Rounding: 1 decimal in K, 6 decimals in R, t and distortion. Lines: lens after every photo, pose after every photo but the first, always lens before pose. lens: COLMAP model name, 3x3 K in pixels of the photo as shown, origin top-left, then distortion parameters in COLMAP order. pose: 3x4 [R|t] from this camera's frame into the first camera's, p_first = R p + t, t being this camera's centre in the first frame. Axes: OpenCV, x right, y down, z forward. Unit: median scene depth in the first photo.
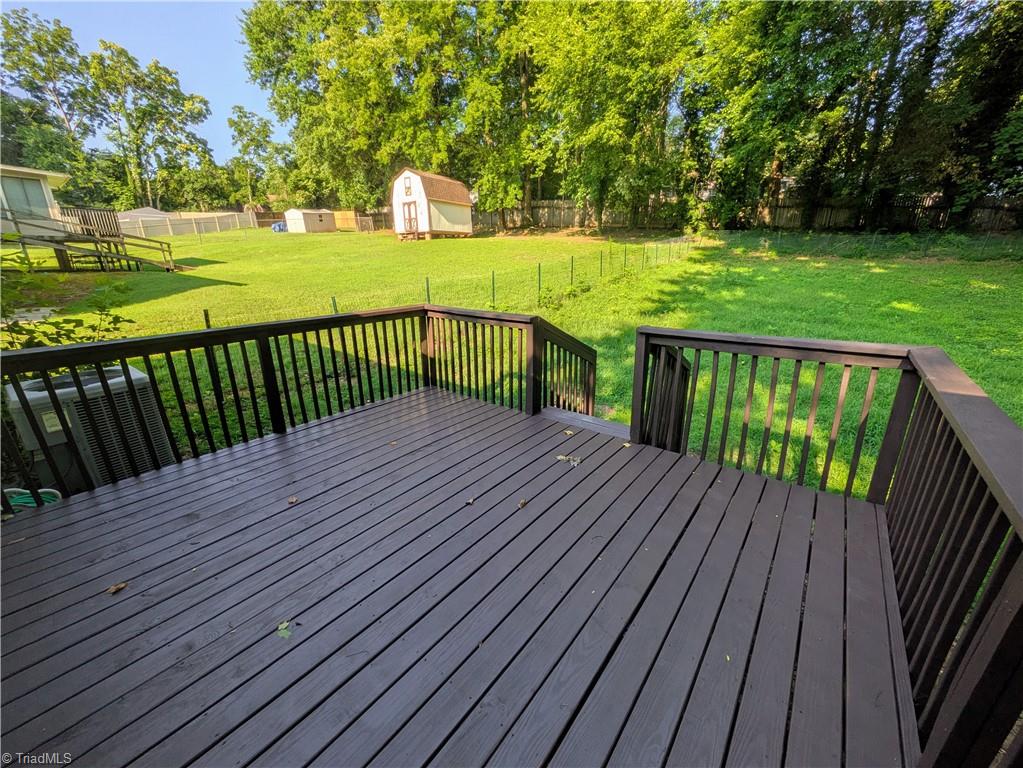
lens RADIAL K [[402.7, 0, 508.7], [0, 402.7, 382.6], [0, 0, 1]] dist [0.000837, 0.000279]
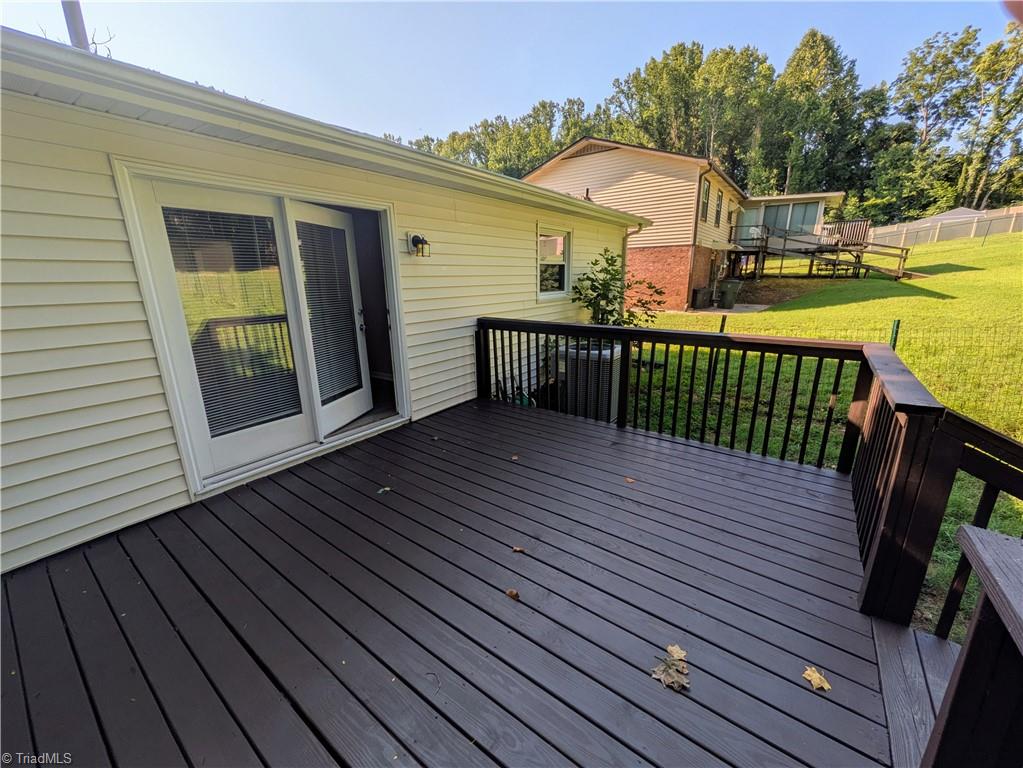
lens RADIAL K [[402.7, 0, 508.7], [0, 402.7, 382.6], [0, 0, 1]] dist [0.000837, 0.000279]
pose [[0.037893, 0.267412, -0.962837, 0.094144], [-0.282103, 0.927200, 0.246412, -0.036022], [0.958635, 0.262282, 0.110572, 0.114777]]
